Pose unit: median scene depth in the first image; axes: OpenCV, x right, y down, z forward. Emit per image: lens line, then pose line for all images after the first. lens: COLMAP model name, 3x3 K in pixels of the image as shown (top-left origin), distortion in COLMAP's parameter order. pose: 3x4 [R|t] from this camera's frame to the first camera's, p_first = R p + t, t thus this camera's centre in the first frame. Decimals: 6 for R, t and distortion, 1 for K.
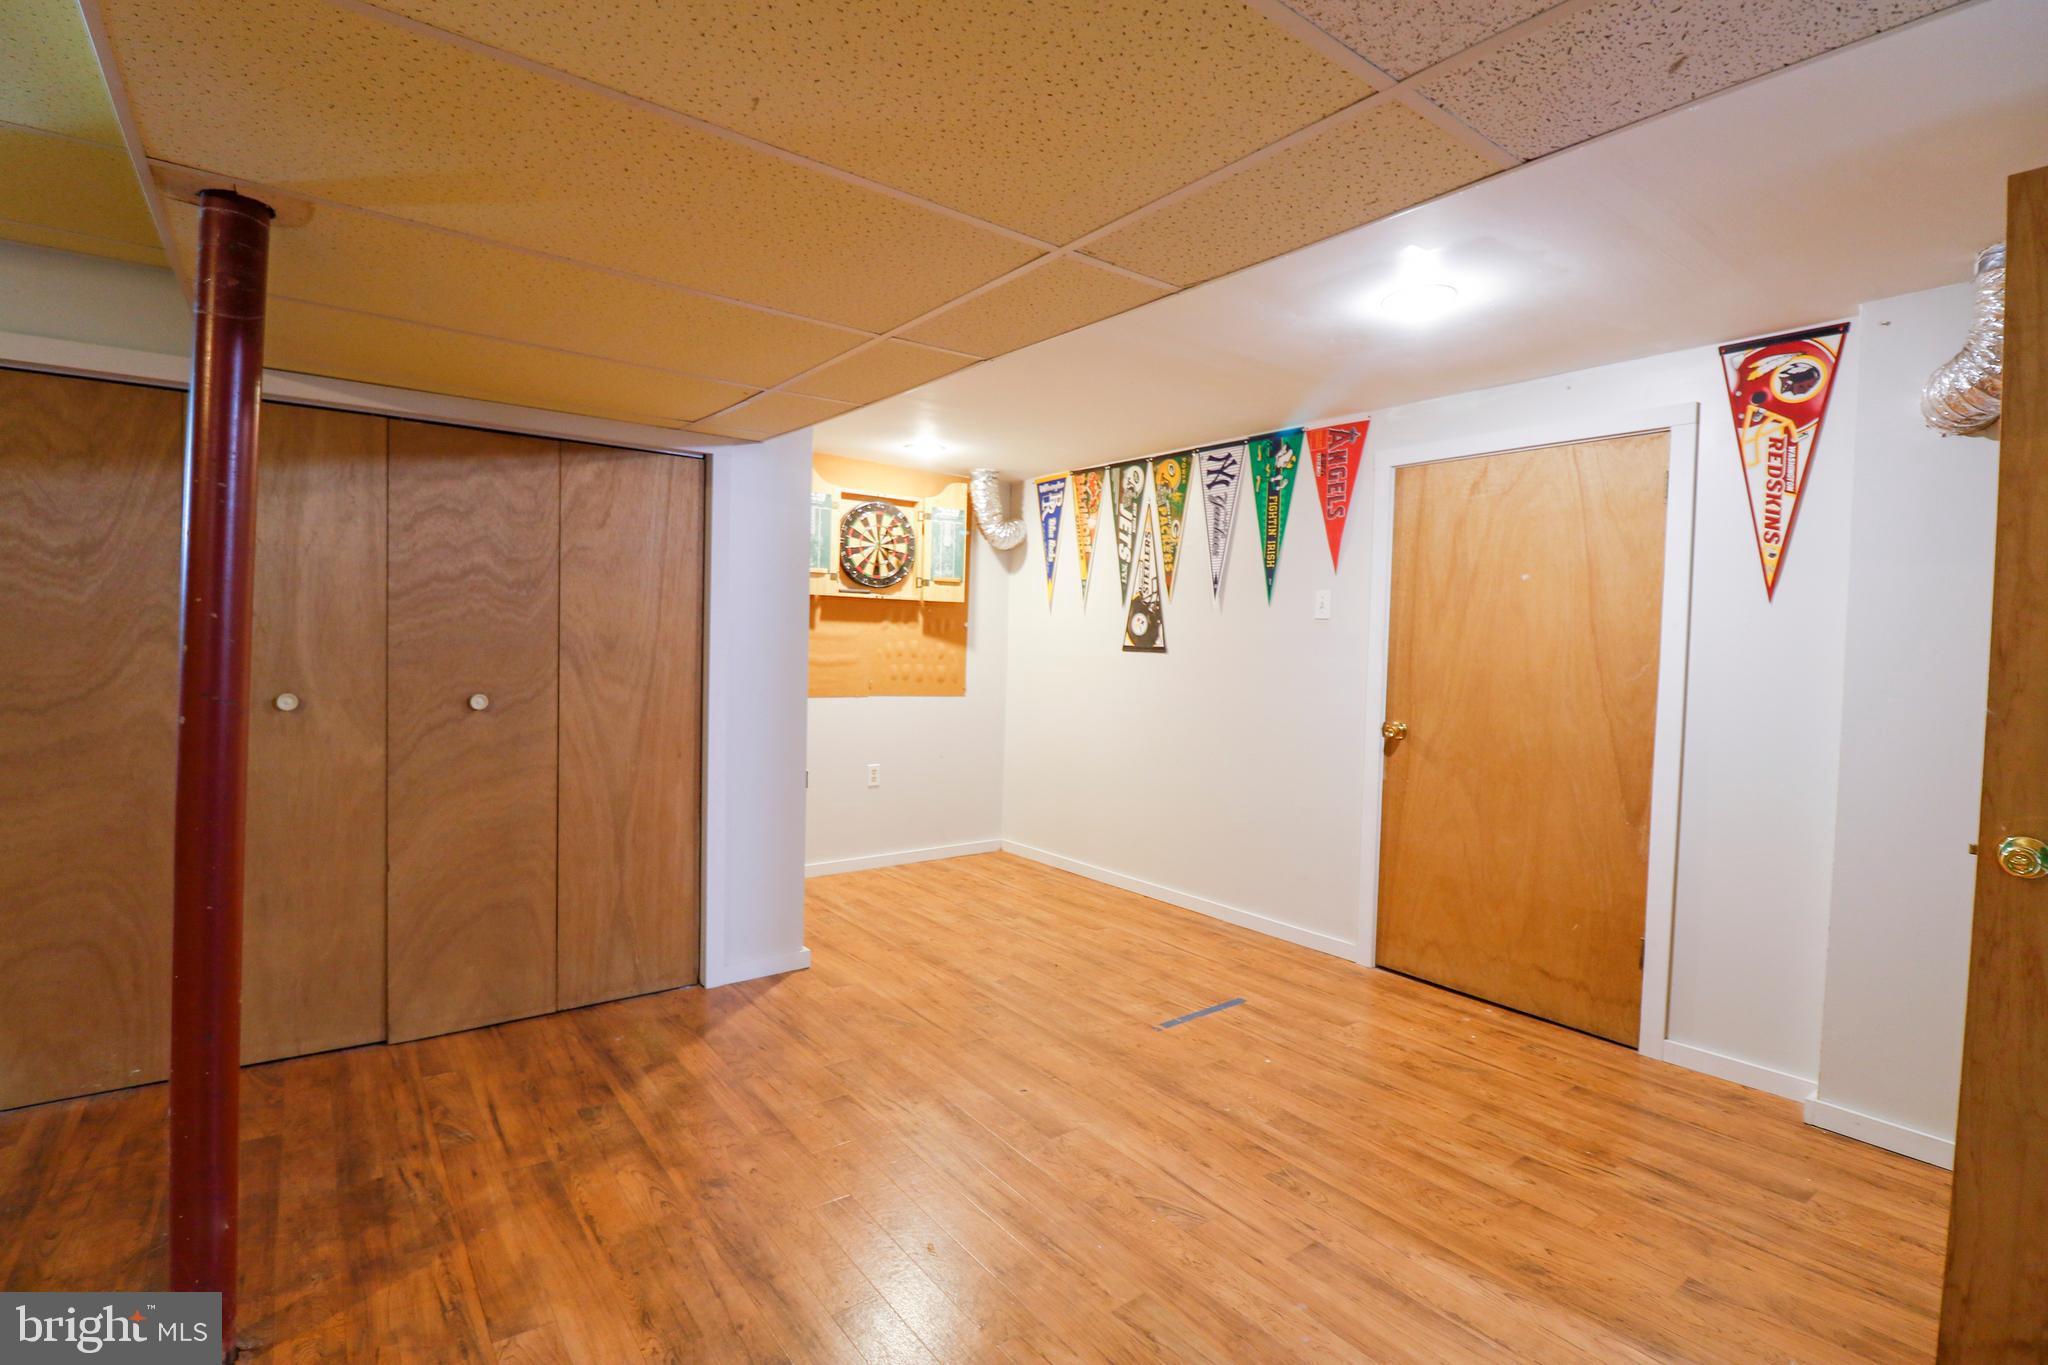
lens RADIAL K [[951.6, 0, 1018.3], [0, 951.6, 672.8], [0, 0, 1]] dist [-0.015452, -0.002312]
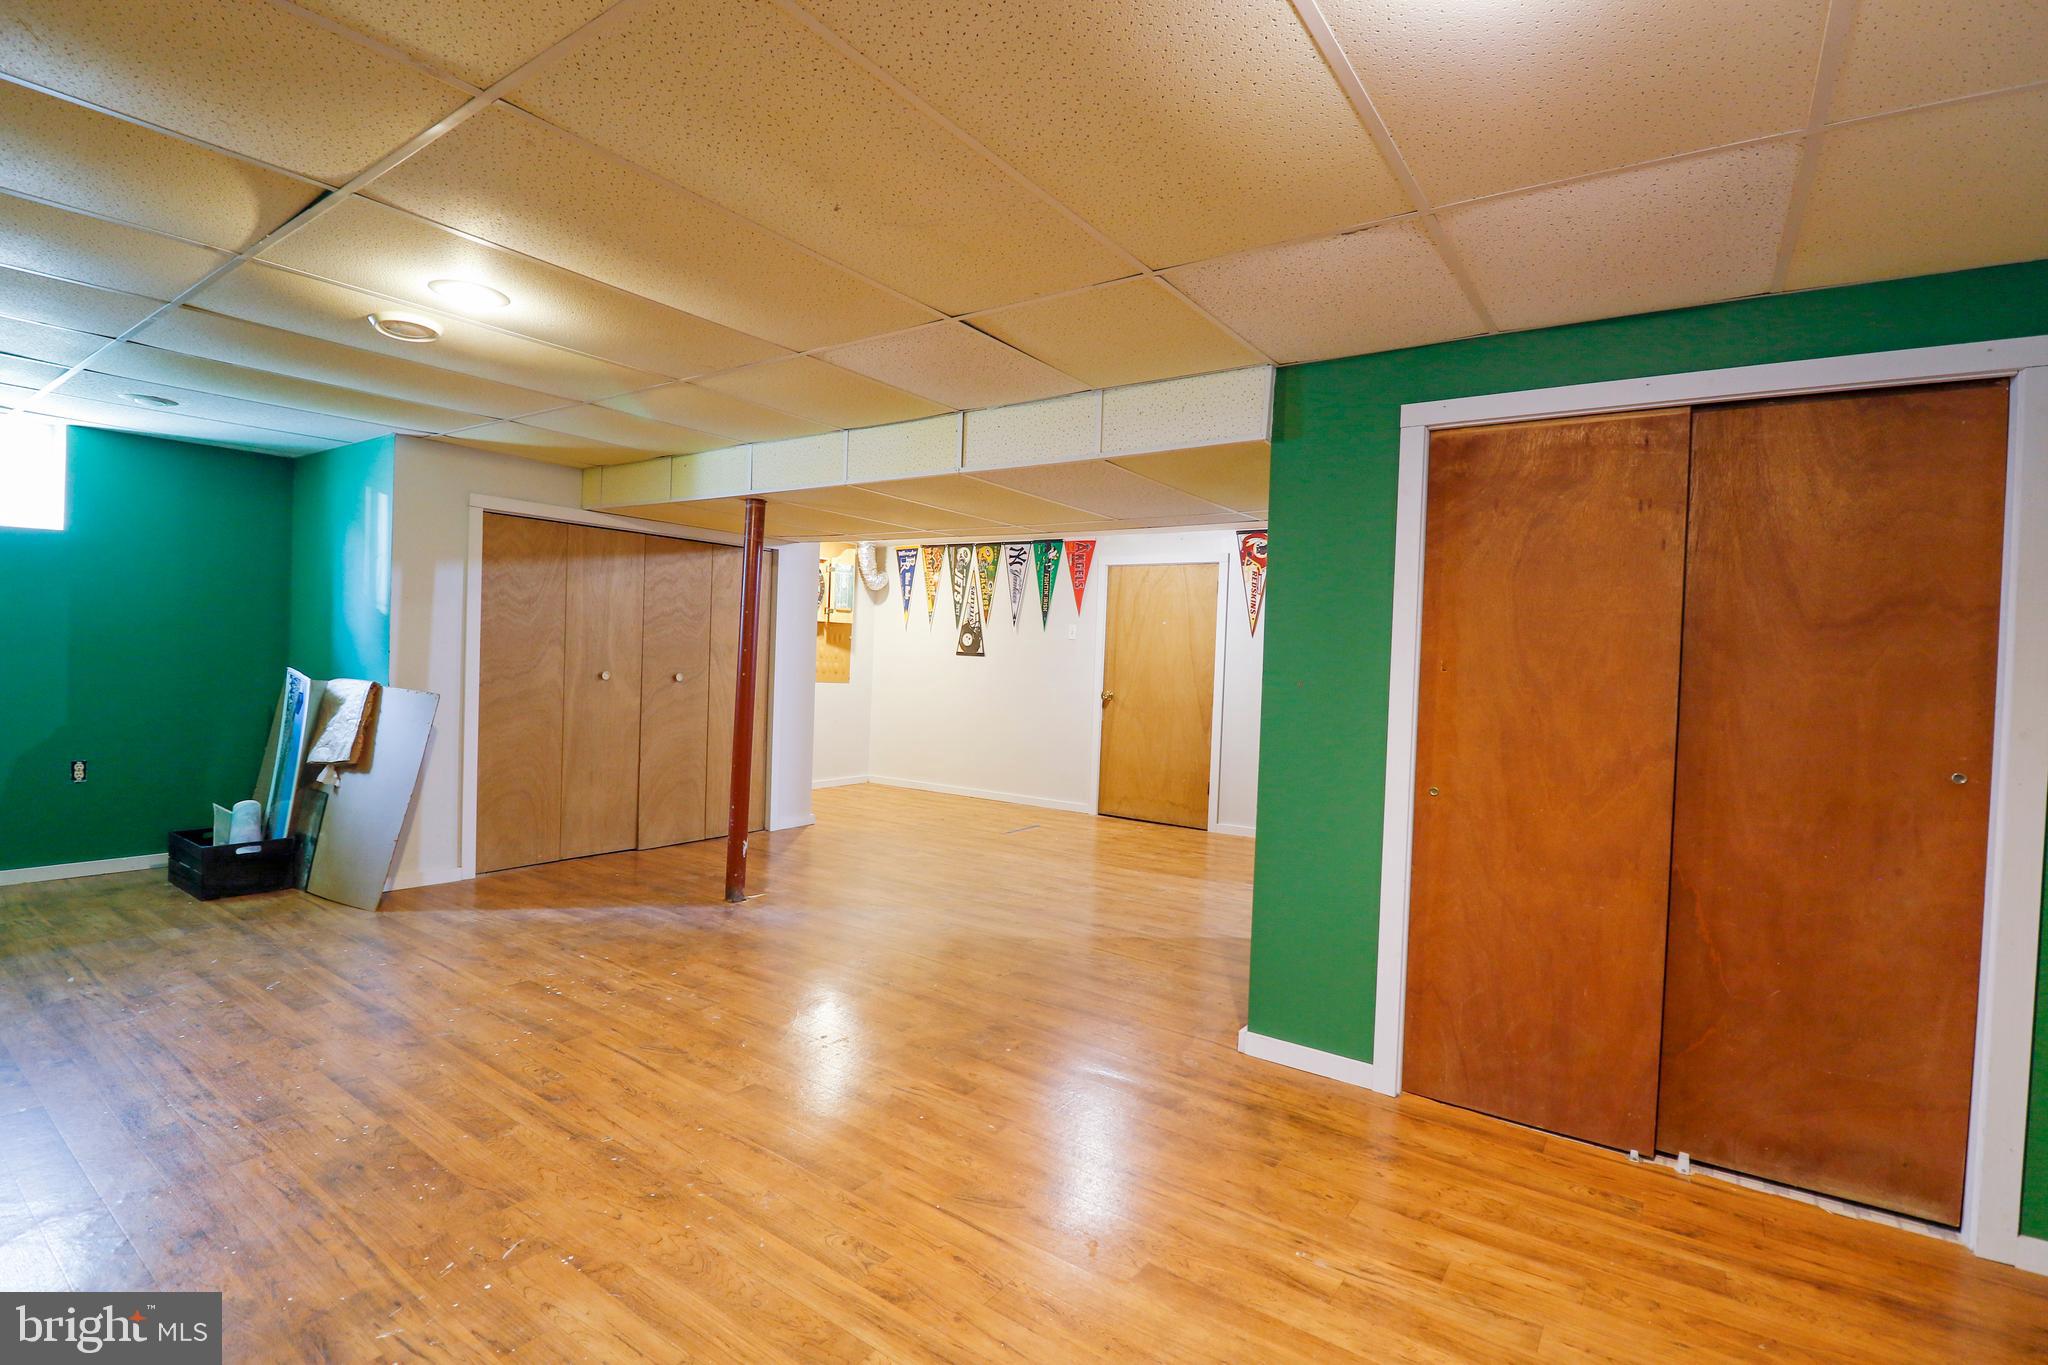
lens RADIAL K [[951.6, 0, 1030.9], [0, 951.6, 677.5], [0, 0, 1]] dist [-0.015452, -0.002312]
pose [[0.951231, 0.003712, 0.308458, -0.342028], [-0.003615, 0.999993, -0.000885, 0.021585], [-0.308460, -0.000273, 0.951237, -0.782745]]
